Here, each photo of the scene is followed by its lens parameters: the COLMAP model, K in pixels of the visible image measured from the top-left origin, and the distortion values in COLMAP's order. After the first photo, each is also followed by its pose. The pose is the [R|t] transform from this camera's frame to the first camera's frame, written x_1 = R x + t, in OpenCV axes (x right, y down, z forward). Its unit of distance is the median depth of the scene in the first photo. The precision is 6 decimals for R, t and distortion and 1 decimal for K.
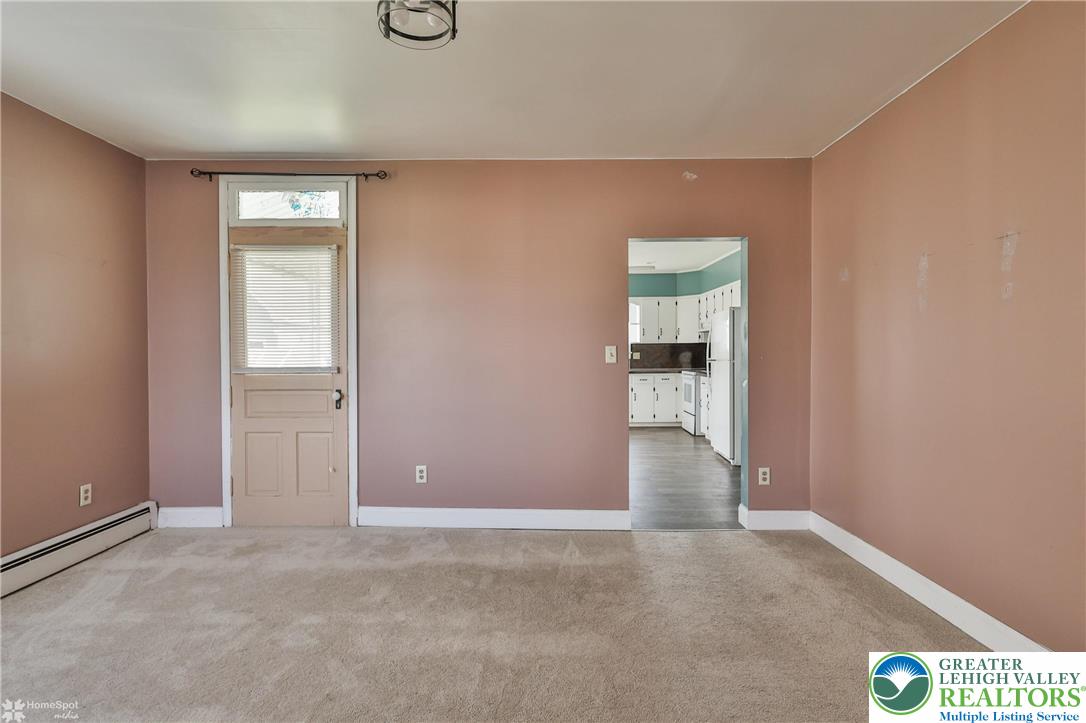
lens RADIAL K [[532.9, 0, 543.0], [0, 532.9, 361.5], [0, 0, 1]] dist [-0.001191, 0.000116]
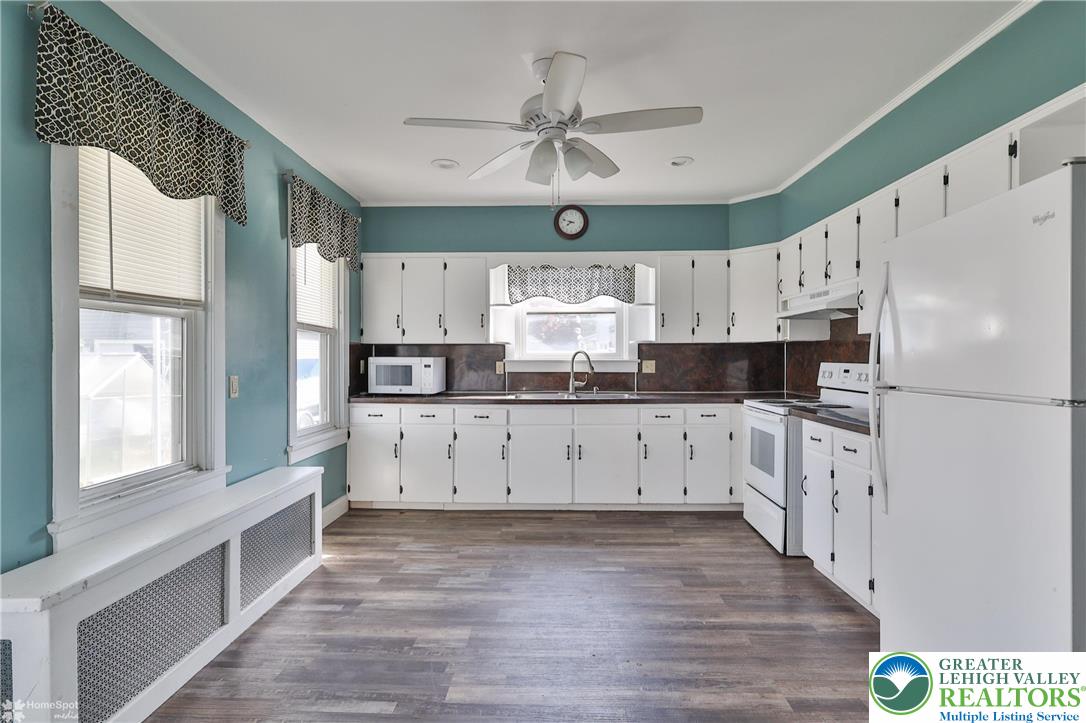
lens RADIAL K [[547.7, 0, 548.1], [0, 547.7, 361.1], [0, 0, 1]] dist [-0.001011, 0.000585]
pose [[0.999894, 0.003574, -0.014141, 0.205958], [-0.003784, 0.999882, -0.014879, -0.019586], [0.014086, 0.014930, 0.999789, 1.133069]]
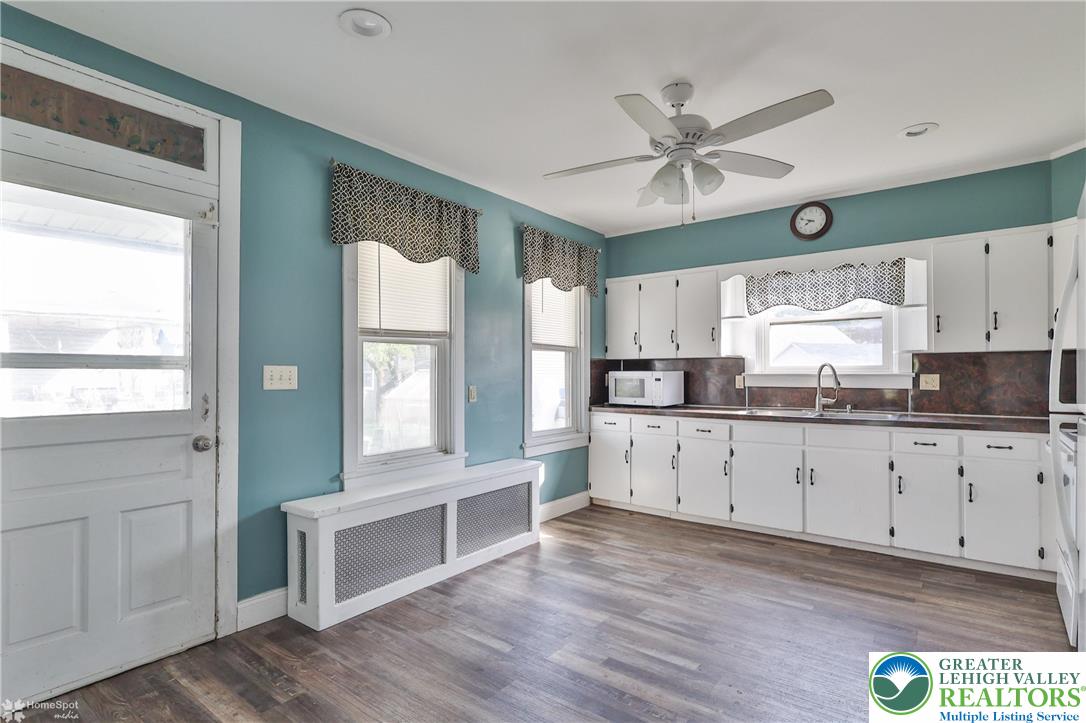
lens RADIAL K [[549.0, 0, 531.0], [0, 549.0, 369.2], [0, 0, 1]] dist [-0.000027, 0.000681]
pose [[0.792955, -0.001846, -0.609278, 0.466260], [-0.012500, 0.999736, -0.019297, -0.021537], [0.609152, 0.022918, 0.792722, 1.140775]]
